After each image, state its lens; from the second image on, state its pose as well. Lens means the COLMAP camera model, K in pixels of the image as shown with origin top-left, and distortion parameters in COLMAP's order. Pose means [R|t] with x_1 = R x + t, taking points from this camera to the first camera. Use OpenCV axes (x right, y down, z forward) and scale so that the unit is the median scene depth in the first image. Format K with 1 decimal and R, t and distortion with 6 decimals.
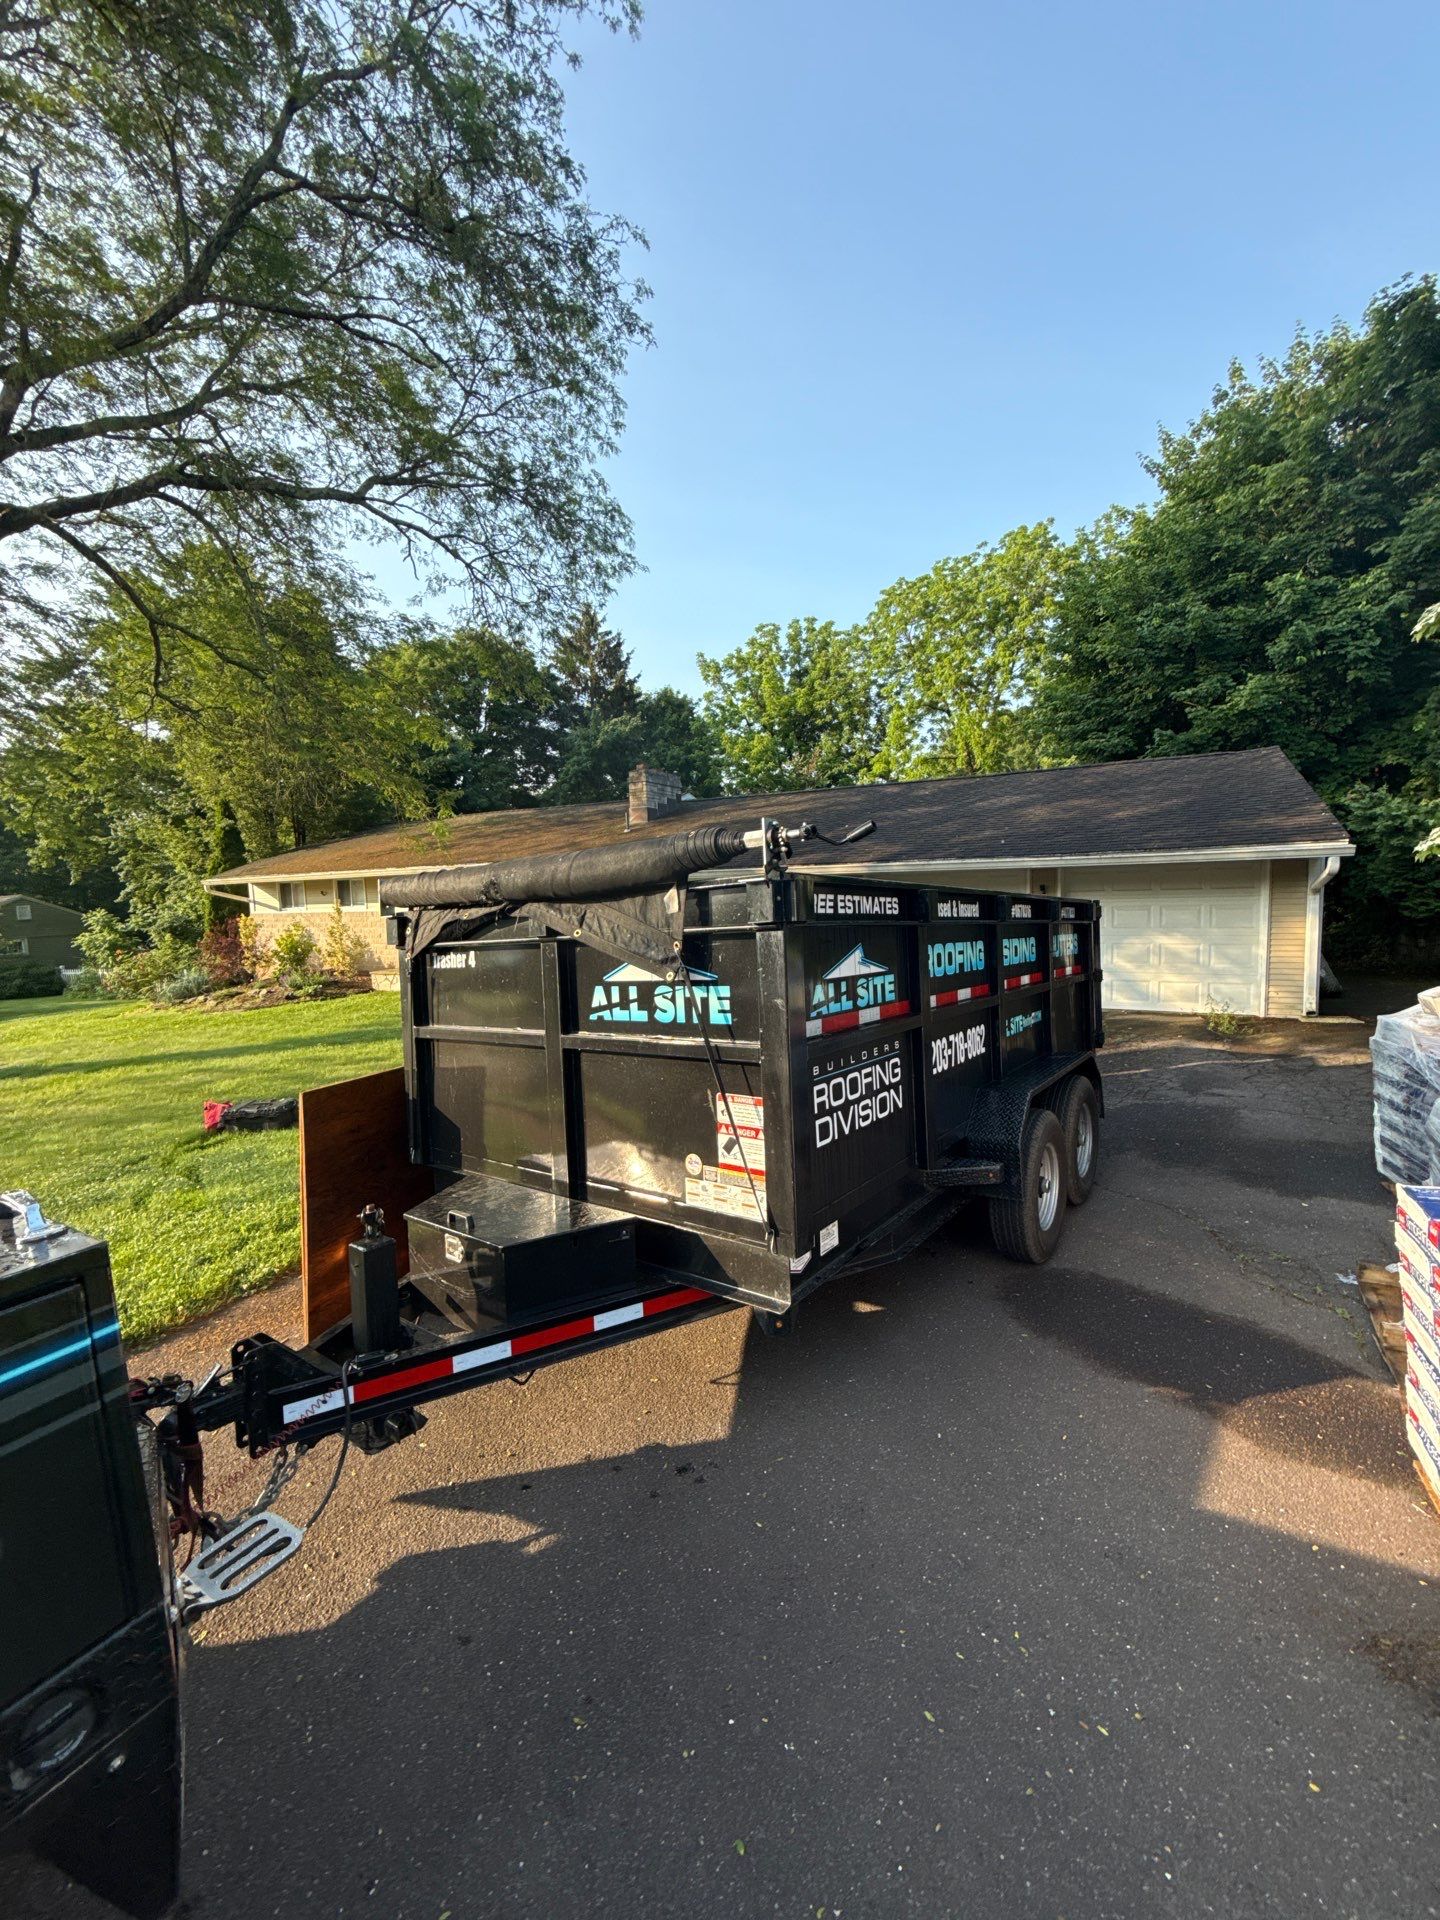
lens RADIAL K [[763.9, 0, 718.9], [0, 763.9, 953.1], [0, 0, 1]] dist [0.001564, -0.000912]
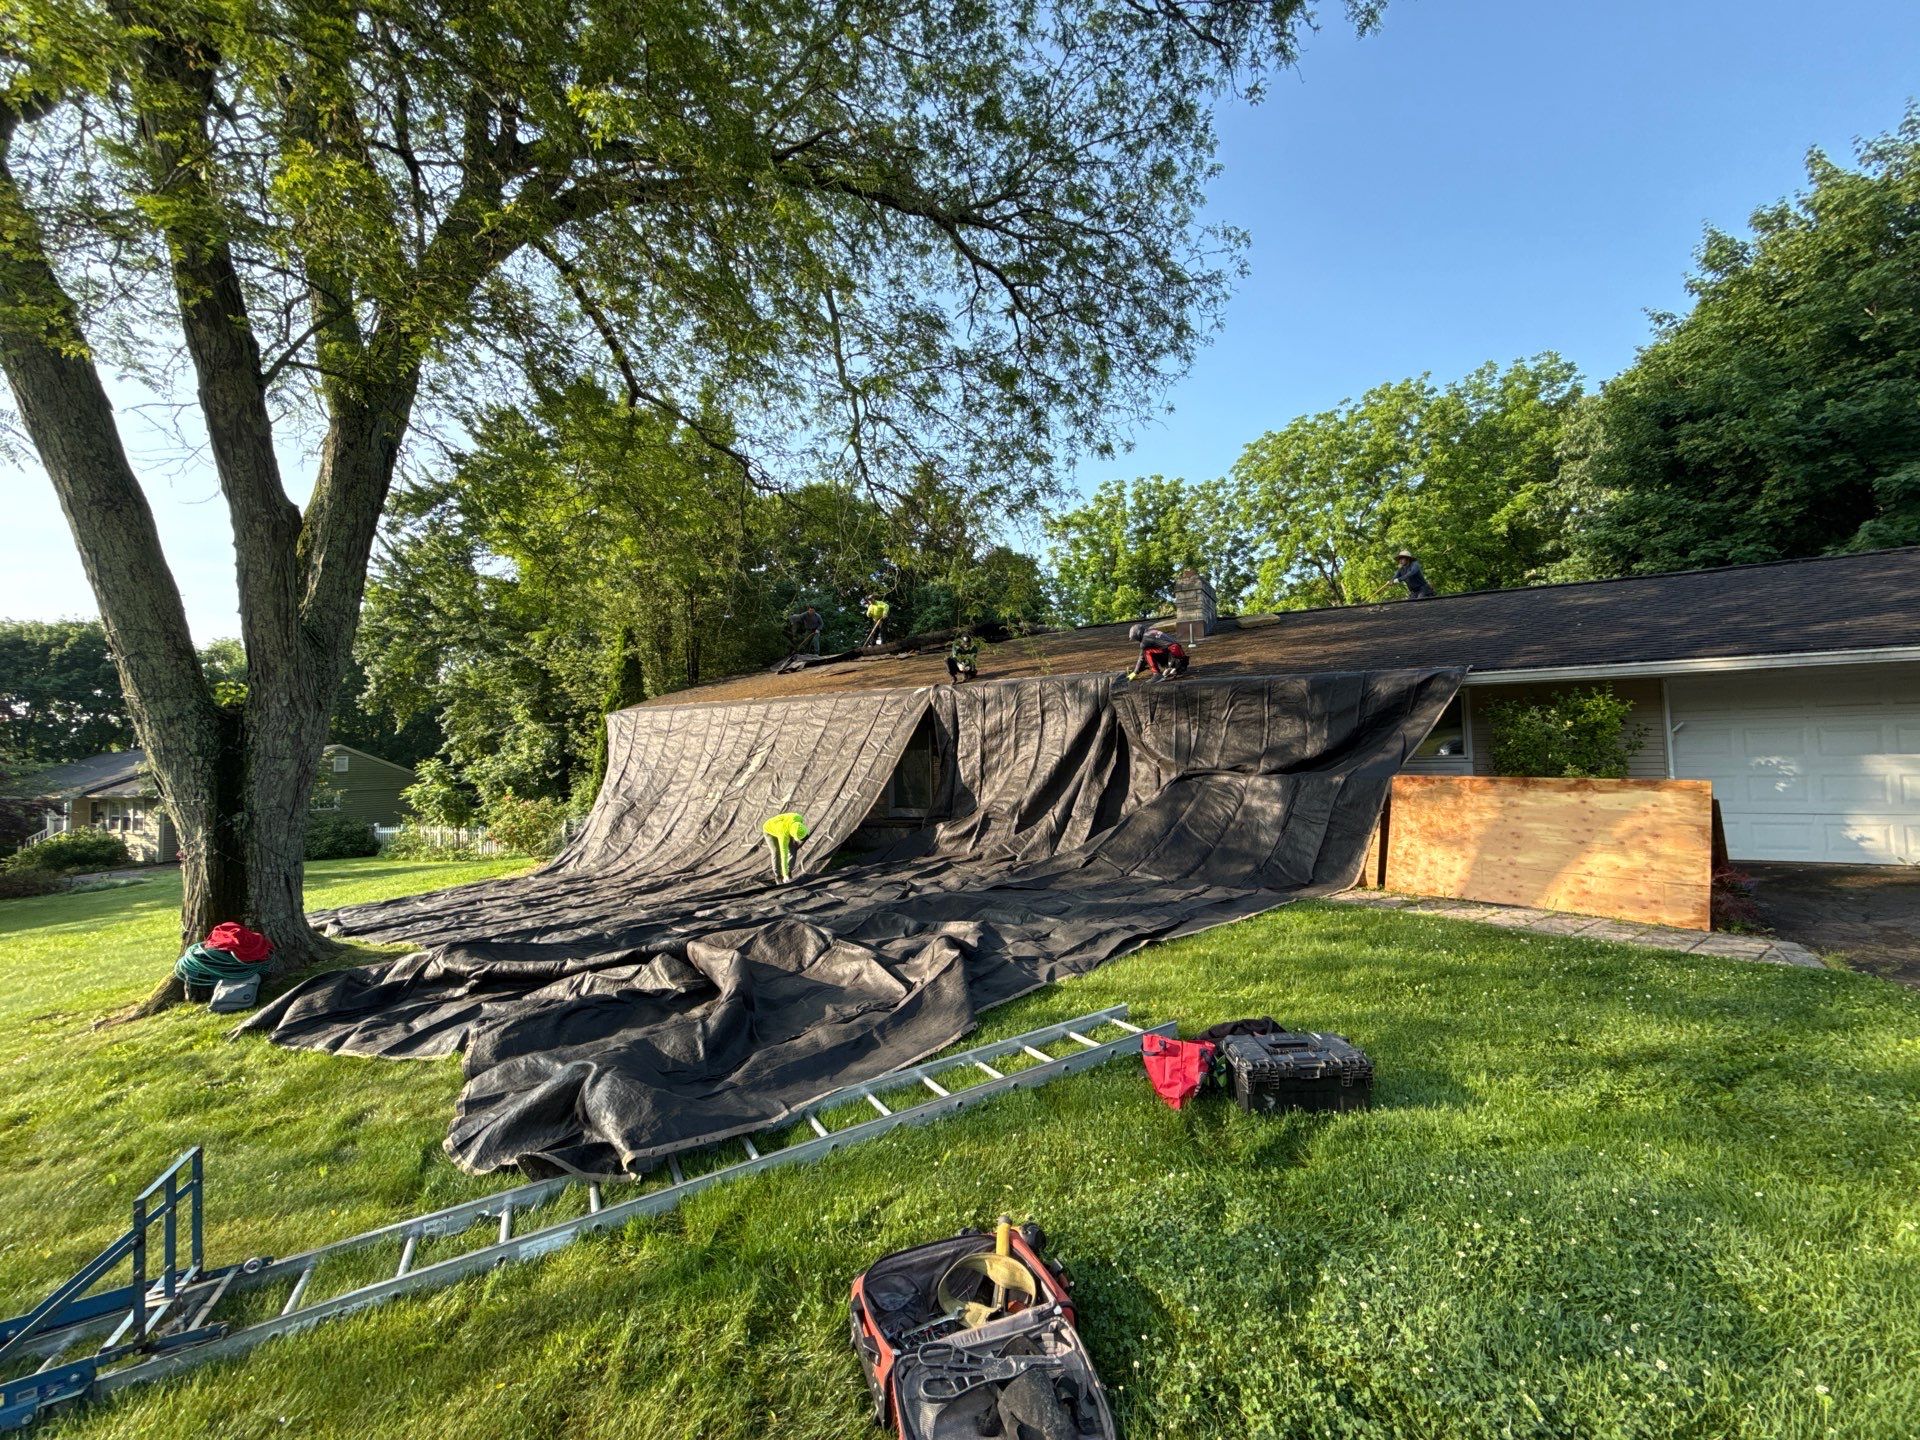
lens RADIAL K [[763.9, 0, 963.0], [0, 763.9, 713.9], [0, 0, 1]] dist [0.001564, -0.000912]
pose [[0.999927, 0.007840, -0.009167, -0.121563], [-0.009112, 0.988926, -0.148129, 0.011794], [0.007904, 0.148202, 0.988926, 0.075957]]
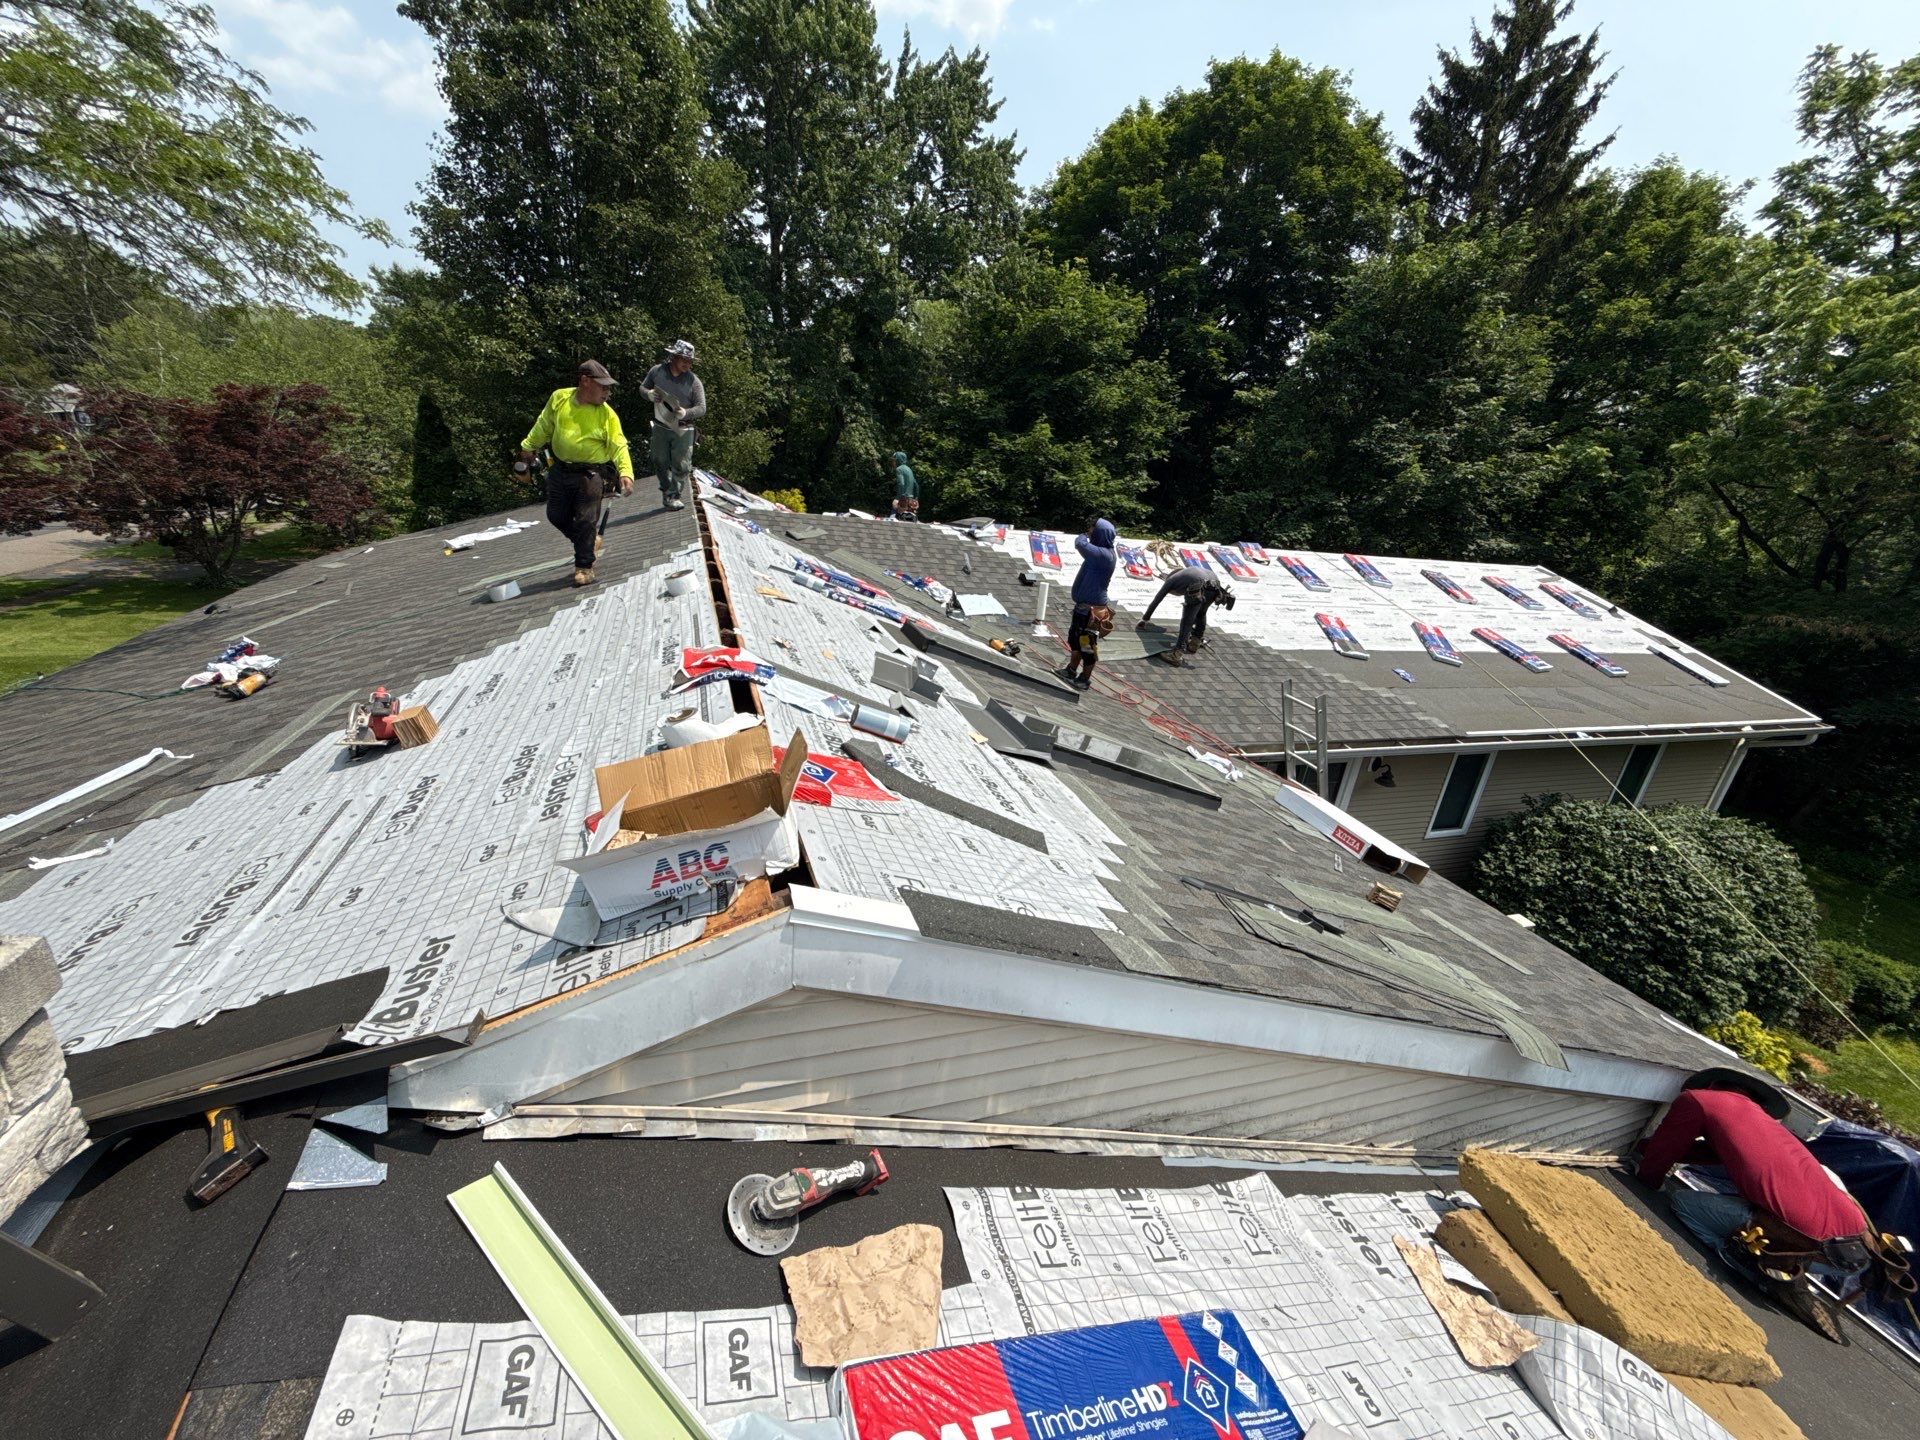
lens RADIAL K [[763.9, 0, 970.3], [0, 763.9, 718.9], [0, 0, 1]] dist [0.001564, -0.000912]
pose [[0.733538, 0.336250, -0.590642, 0.002954], [-0.196003, 0.936777, 0.289880, -0.101843], [0.650772, -0.096870, 0.753068, 0.399908]]
